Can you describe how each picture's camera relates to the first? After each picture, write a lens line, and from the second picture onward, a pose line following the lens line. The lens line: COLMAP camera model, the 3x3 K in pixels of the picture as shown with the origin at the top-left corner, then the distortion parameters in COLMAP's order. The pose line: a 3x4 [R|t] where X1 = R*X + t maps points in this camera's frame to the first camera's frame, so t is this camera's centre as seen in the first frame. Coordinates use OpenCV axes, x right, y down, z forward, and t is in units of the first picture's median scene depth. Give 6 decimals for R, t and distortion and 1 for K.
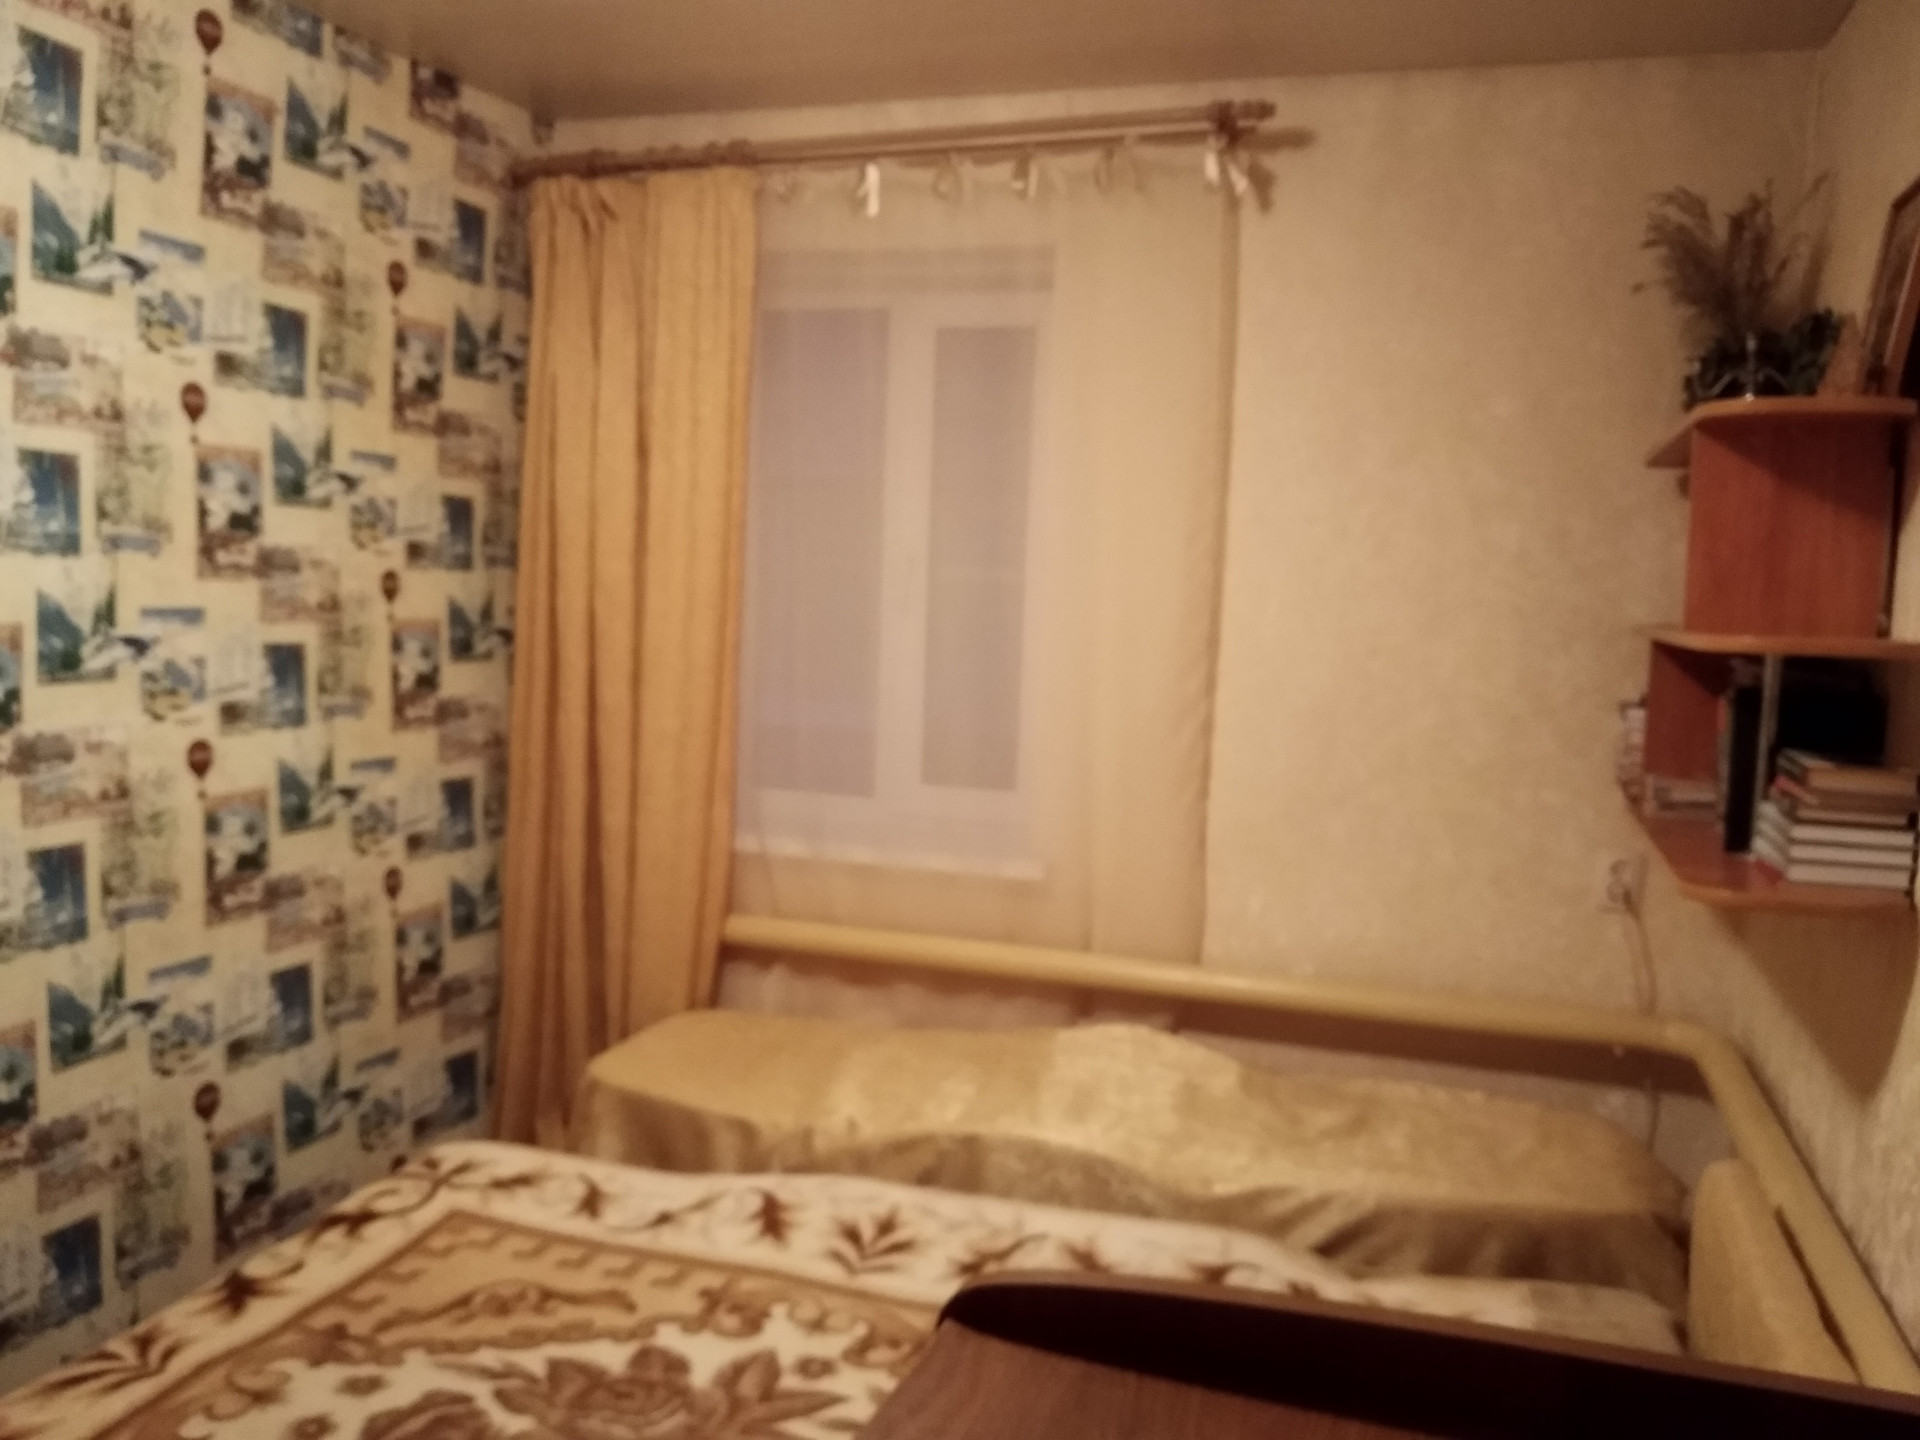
lens RADIAL K [[1524.5, 0, 960.0], [0, 1524.5, 720.0], [0, 0, 1]] dist [0.061407, -0.107280]
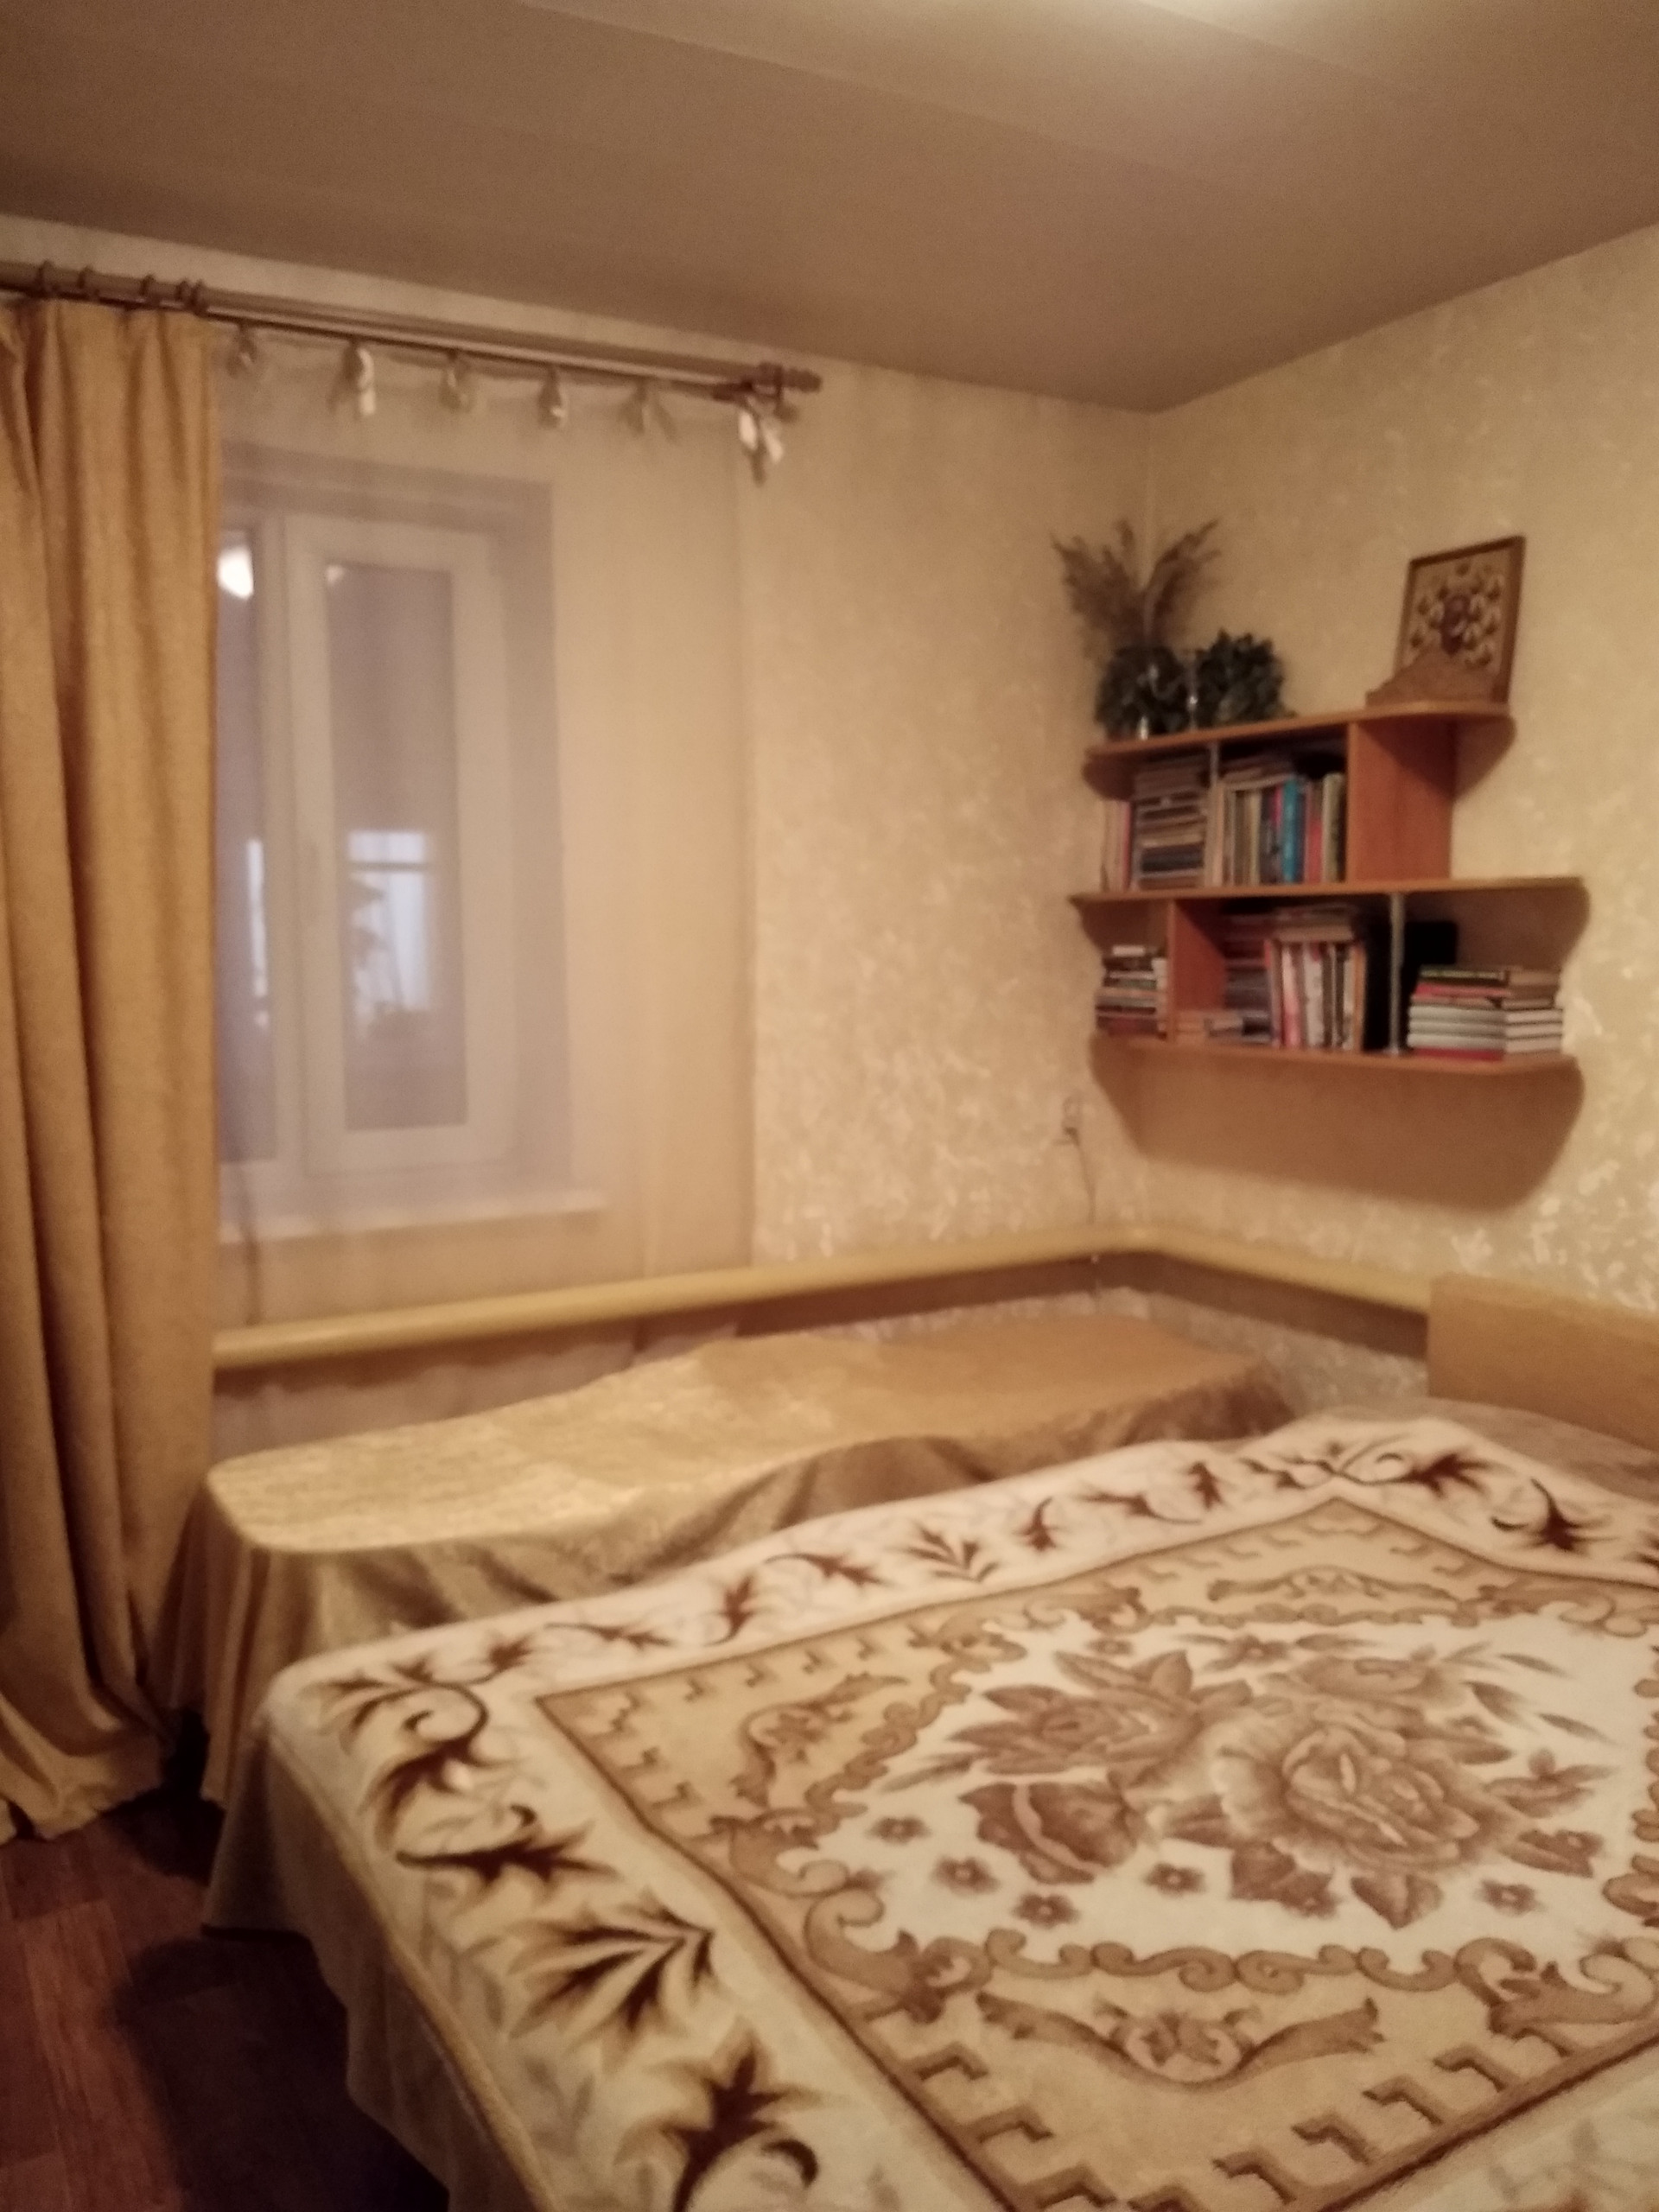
lens RADIAL K [[1756.4, 0, 821.7], [0, 1756.4, 1087.0], [0, 0, 1]] dist [0.061407, -0.107280]
pose [[0.675116, -0.111456, 0.729243, -0.883256], [0.100126, 0.993218, 0.059107, -0.018421], [-0.730885, 0.033112, 0.681697, 0.307829]]
